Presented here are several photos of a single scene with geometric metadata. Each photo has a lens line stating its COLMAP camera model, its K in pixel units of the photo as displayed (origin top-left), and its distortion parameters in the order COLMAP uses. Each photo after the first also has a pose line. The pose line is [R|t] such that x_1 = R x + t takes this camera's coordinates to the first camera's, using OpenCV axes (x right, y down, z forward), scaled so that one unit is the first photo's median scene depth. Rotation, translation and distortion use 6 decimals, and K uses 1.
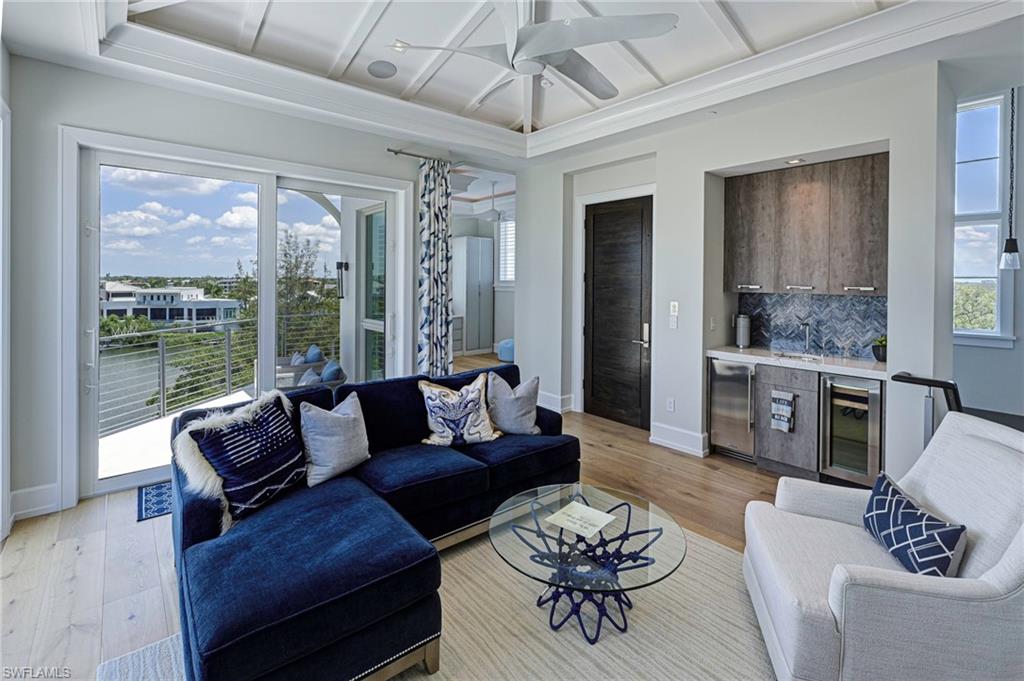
lens RADIAL K [[462.6, 0, 520.8], [0, 462.6, 279.9], [0, 0, 1]] dist [0.013821, 0.000082]
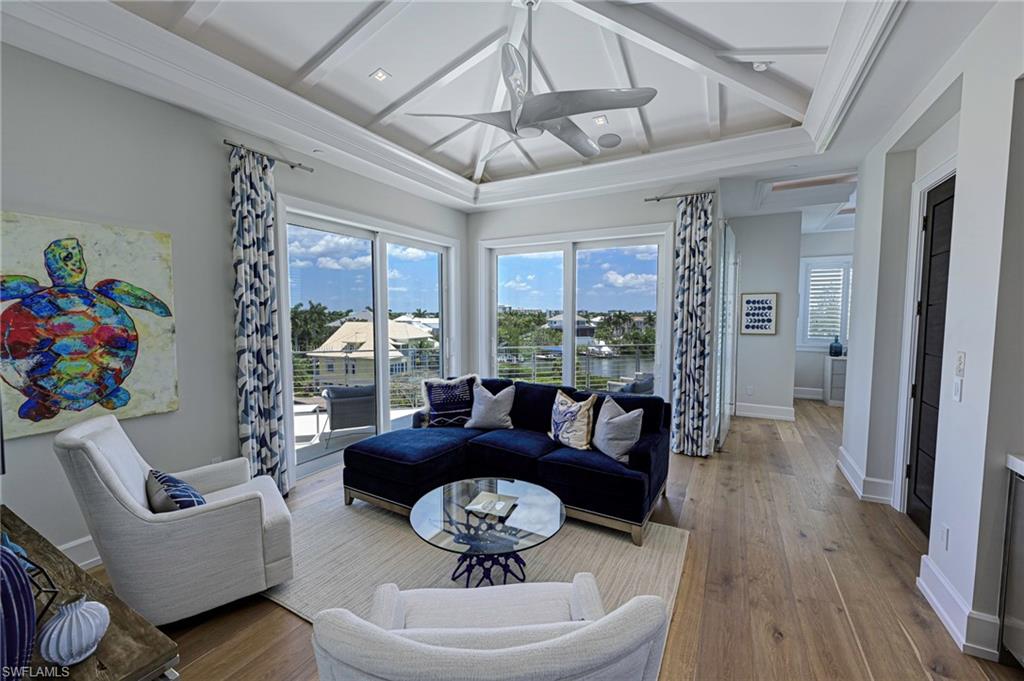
lens RADIAL K [[401.7, 0, 516.3], [0, 401.7, 340.8], [0, 0, 1]] dist [-0.007899, 0.001981]
pose [[0.348134, 0.058955, -0.935589, 0.530765], [-0.000110, 0.998023, 0.062849, 0.005649], [0.937445, -0.021777, 0.347452, 0.328872]]
